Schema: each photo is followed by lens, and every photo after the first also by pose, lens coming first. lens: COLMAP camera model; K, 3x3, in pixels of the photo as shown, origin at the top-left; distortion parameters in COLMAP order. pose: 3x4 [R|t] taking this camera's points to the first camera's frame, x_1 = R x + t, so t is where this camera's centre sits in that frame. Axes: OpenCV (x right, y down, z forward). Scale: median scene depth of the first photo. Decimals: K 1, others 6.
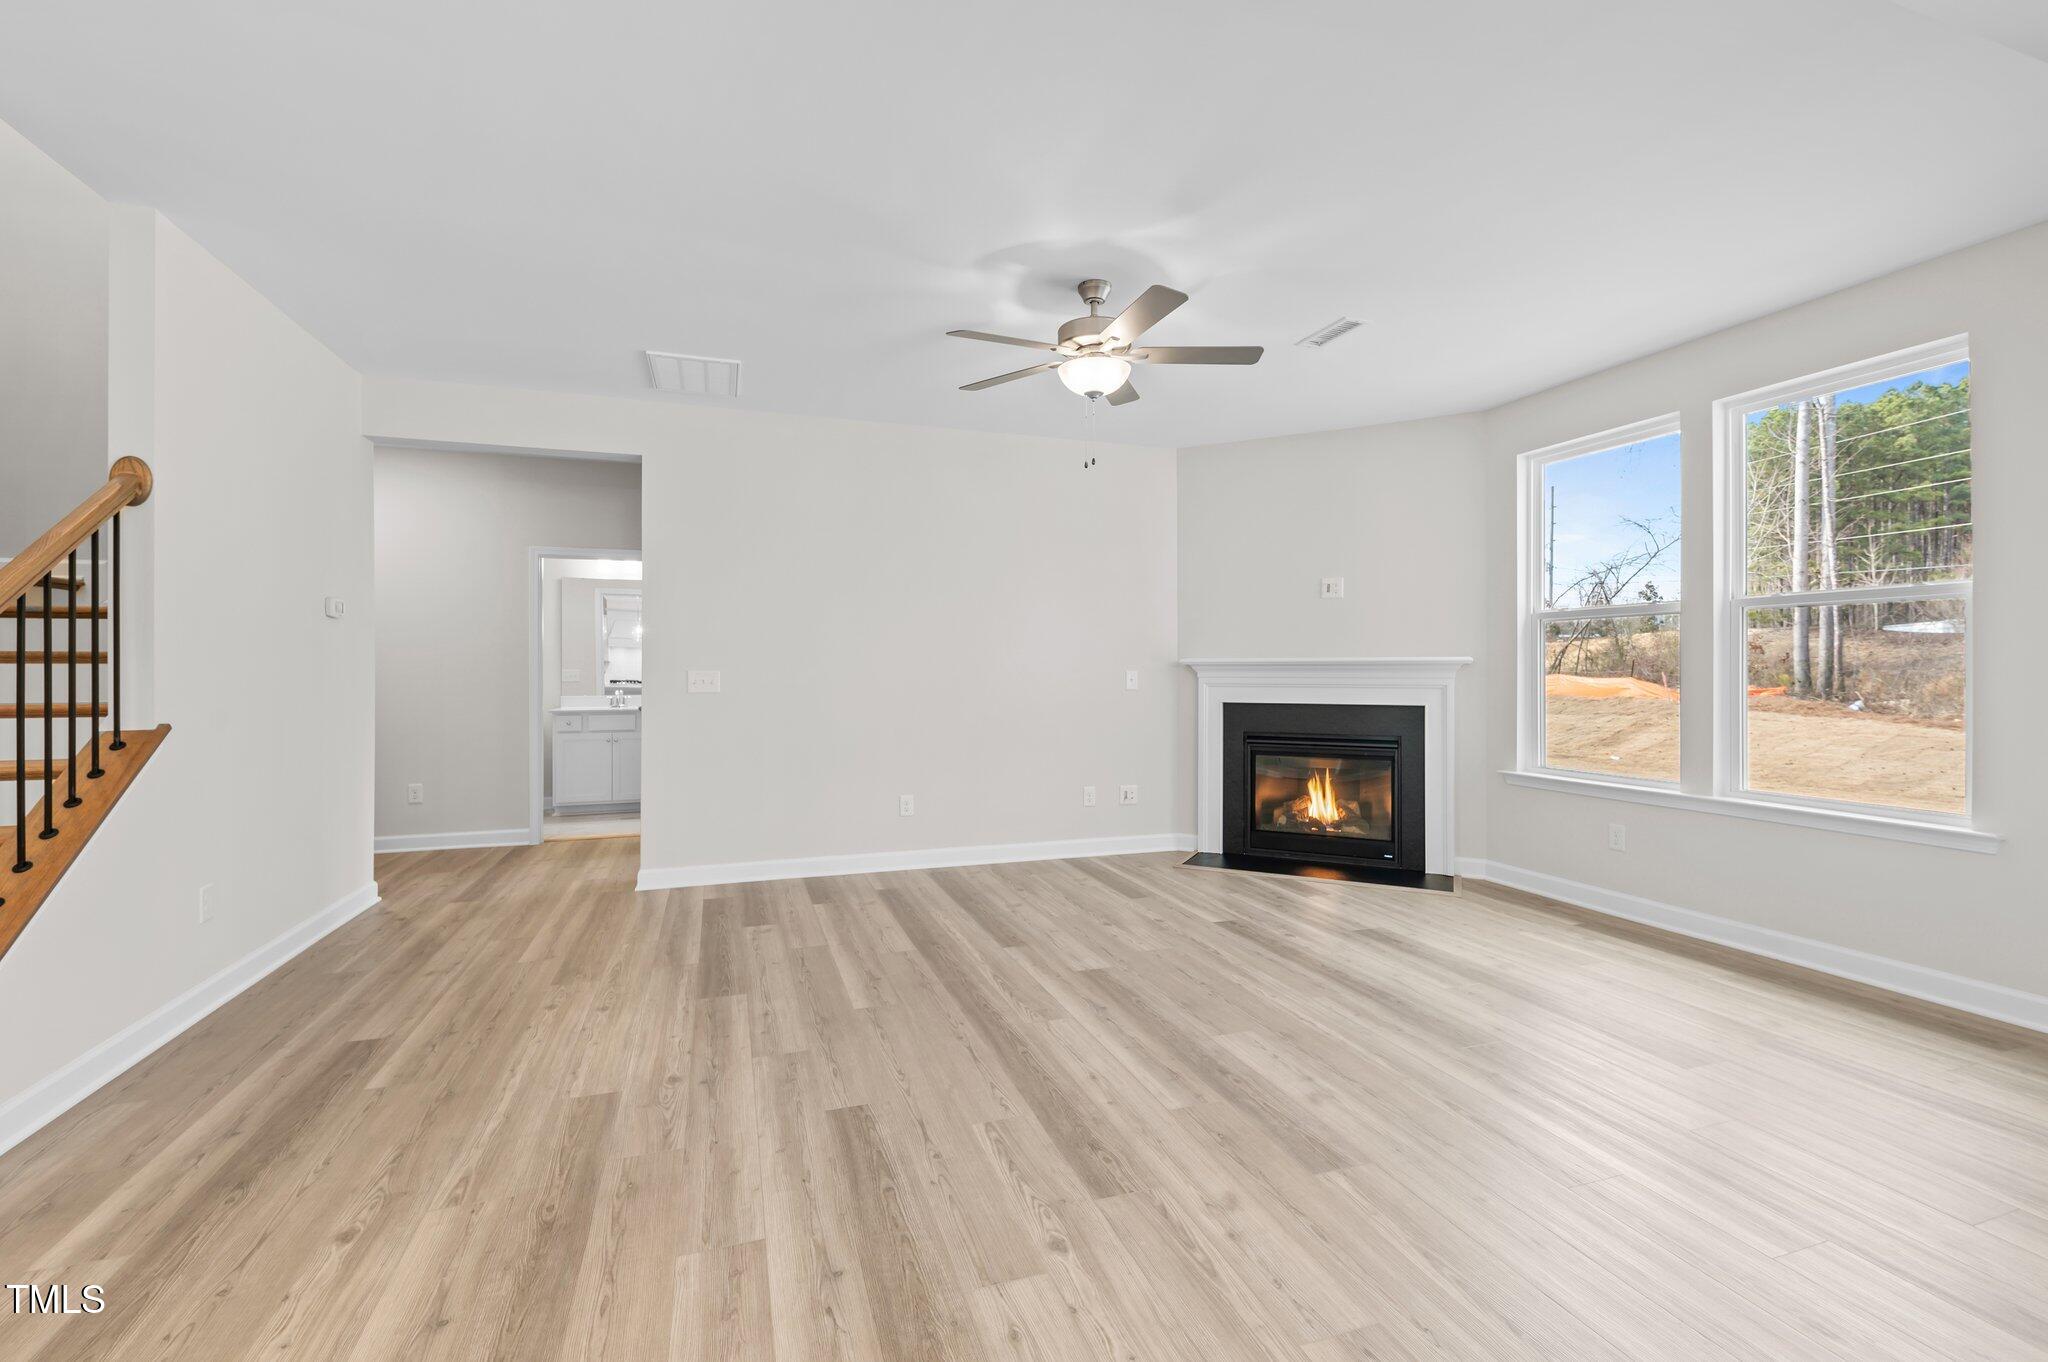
lens RADIAL K [[878.3, 0, 1017.2], [0, 878.3, 673.4], [0, 0, 1]] dist [0.013175, -0.009222]
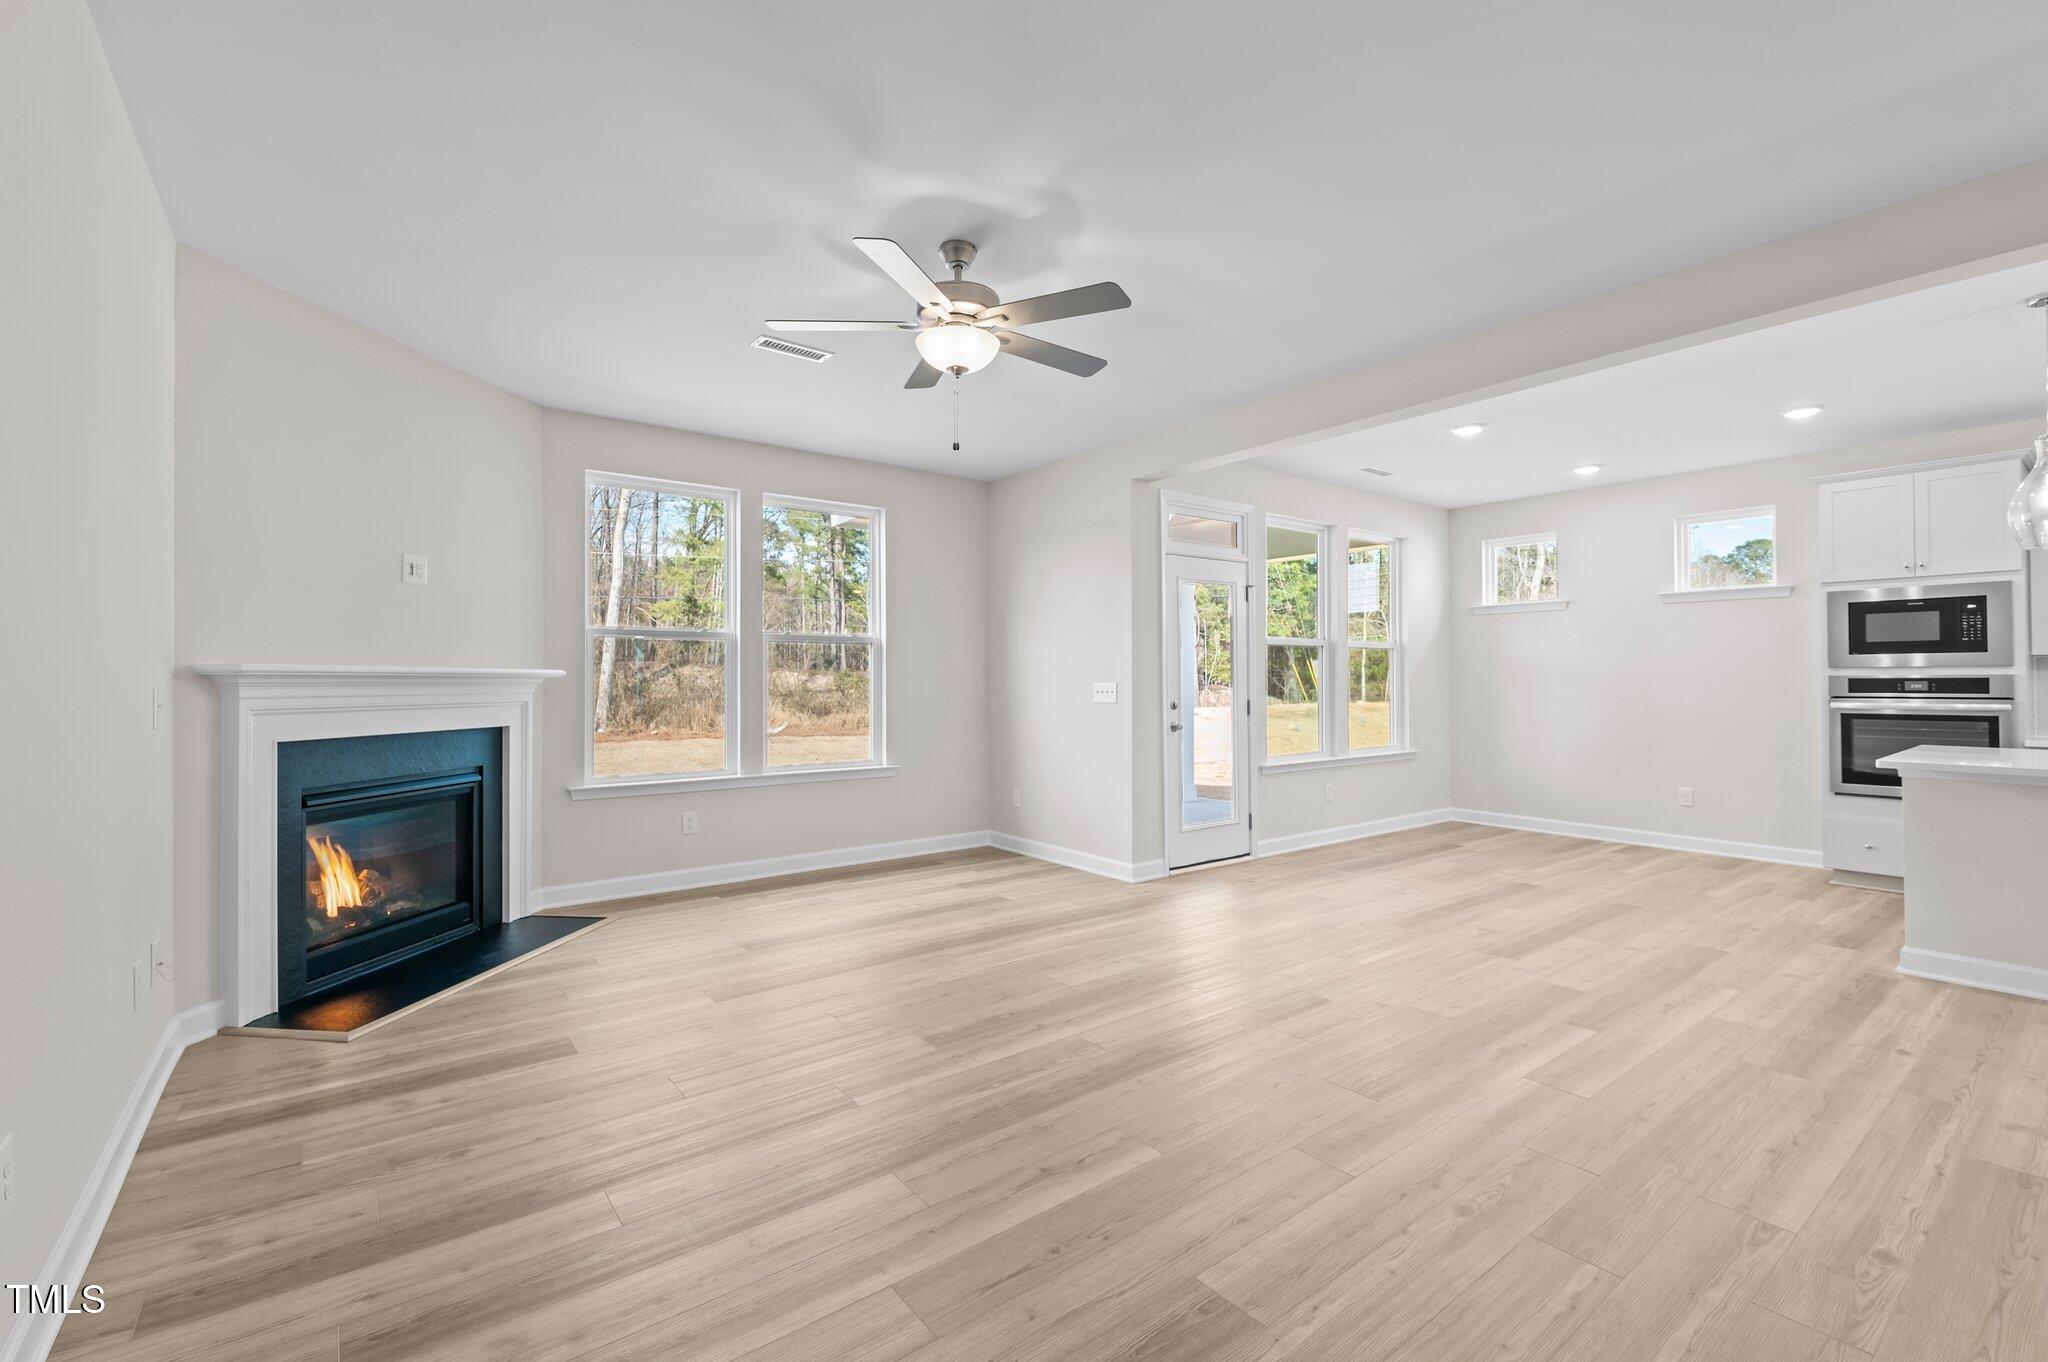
lens RADIAL K [[878.3, 0, 1017.2], [0, 878.3, 673.4], [0, 0, 1]] dist [0.013175, -0.009222]
pose [[-0.320991, 0.010378, 0.947025, -0.765683], [0.006065, 0.999942, -0.008902, -0.005593], [-0.947063, 0.002886, -0.321035, 1.233674]]
